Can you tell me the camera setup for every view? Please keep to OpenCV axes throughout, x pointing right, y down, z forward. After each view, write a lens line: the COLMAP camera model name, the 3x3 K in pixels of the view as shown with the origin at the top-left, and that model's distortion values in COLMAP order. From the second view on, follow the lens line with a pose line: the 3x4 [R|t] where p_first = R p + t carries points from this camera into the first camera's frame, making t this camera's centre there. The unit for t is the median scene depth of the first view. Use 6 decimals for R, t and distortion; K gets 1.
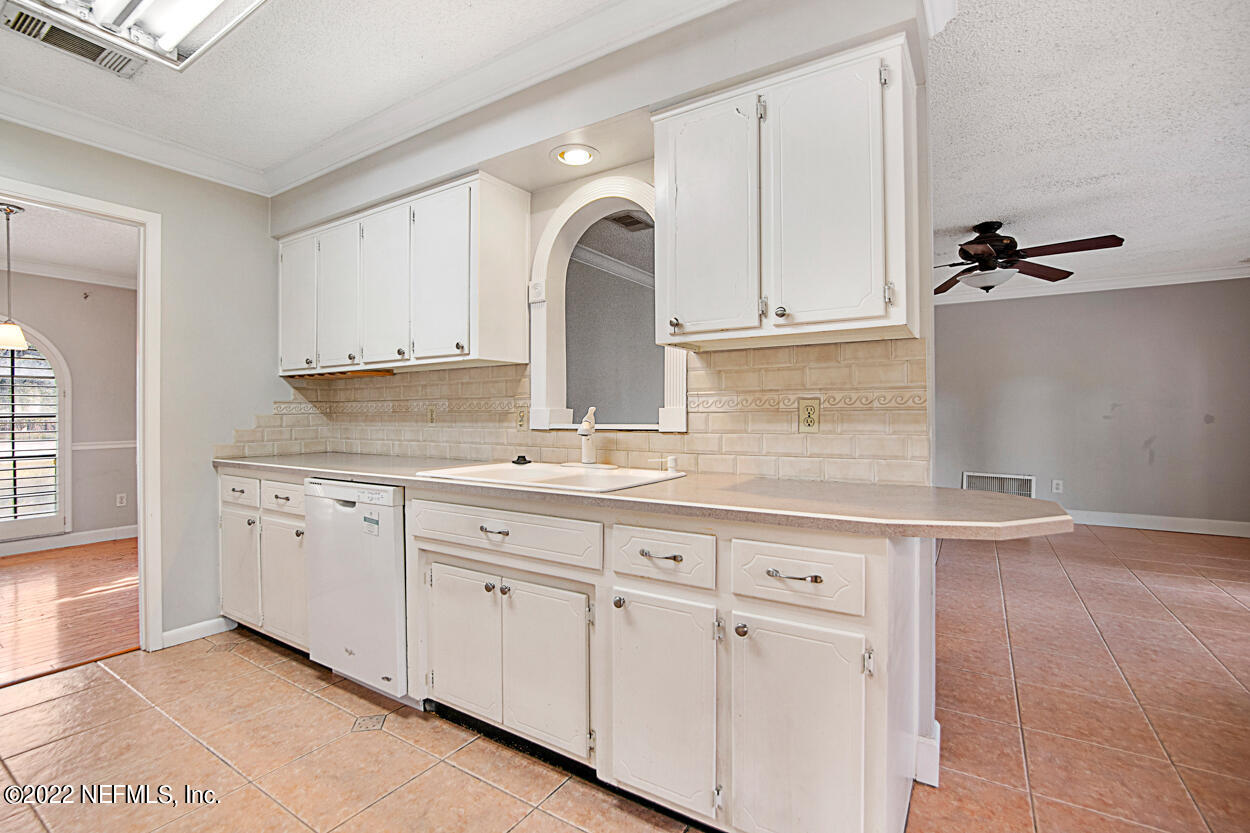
lens RADIAL K [[563.5, 0, 625.3], [0, 563.5, 412.0], [0, 0, 1]] dist [-0.015471, 0.000564]
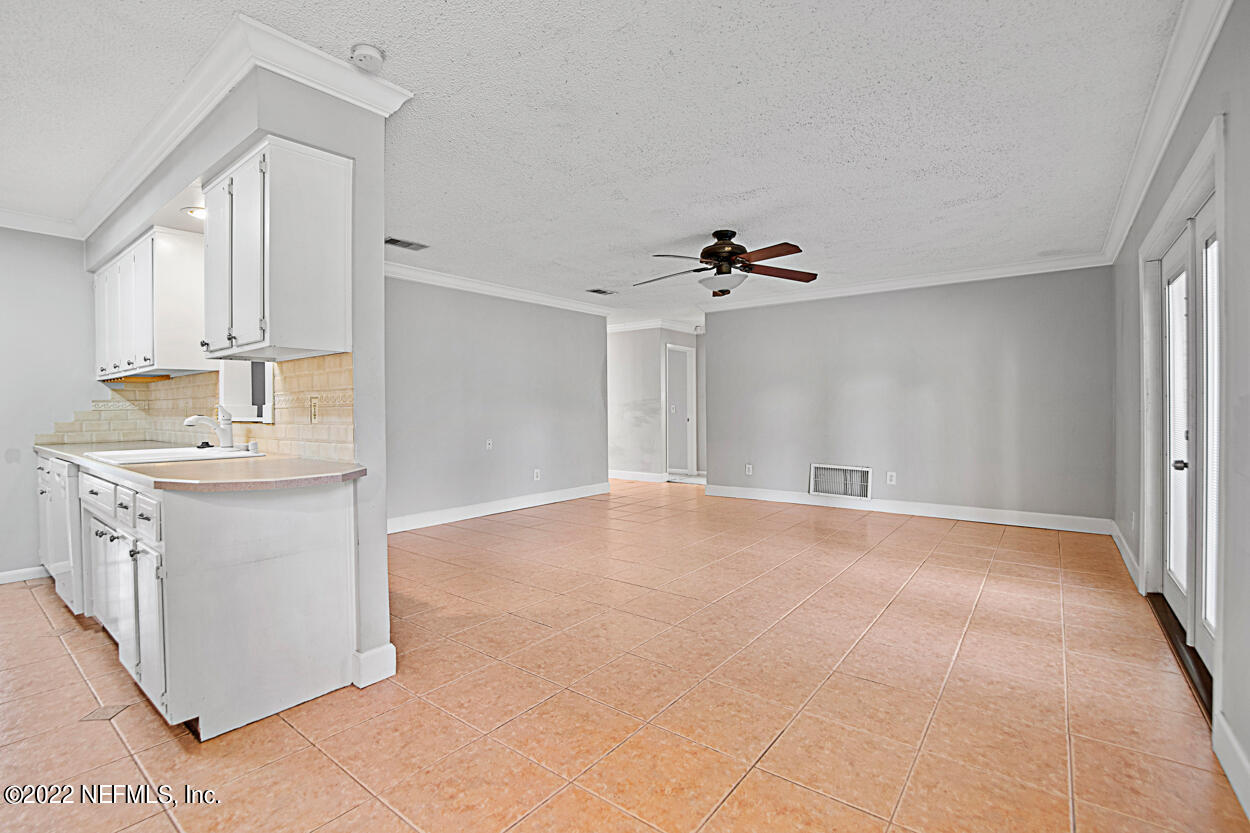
lens RADIAL K [[567.3, 0, 624.6], [0, 567.3, 421.9], [0, 0, 1]] dist [-0.048193, 0.015231]
pose [[0.995373, 0.000072, -0.096086, 0.686596], [0.002703, 0.999583, 0.028753, -0.002701], [0.096048, -0.028879, 0.994958, -0.132053]]
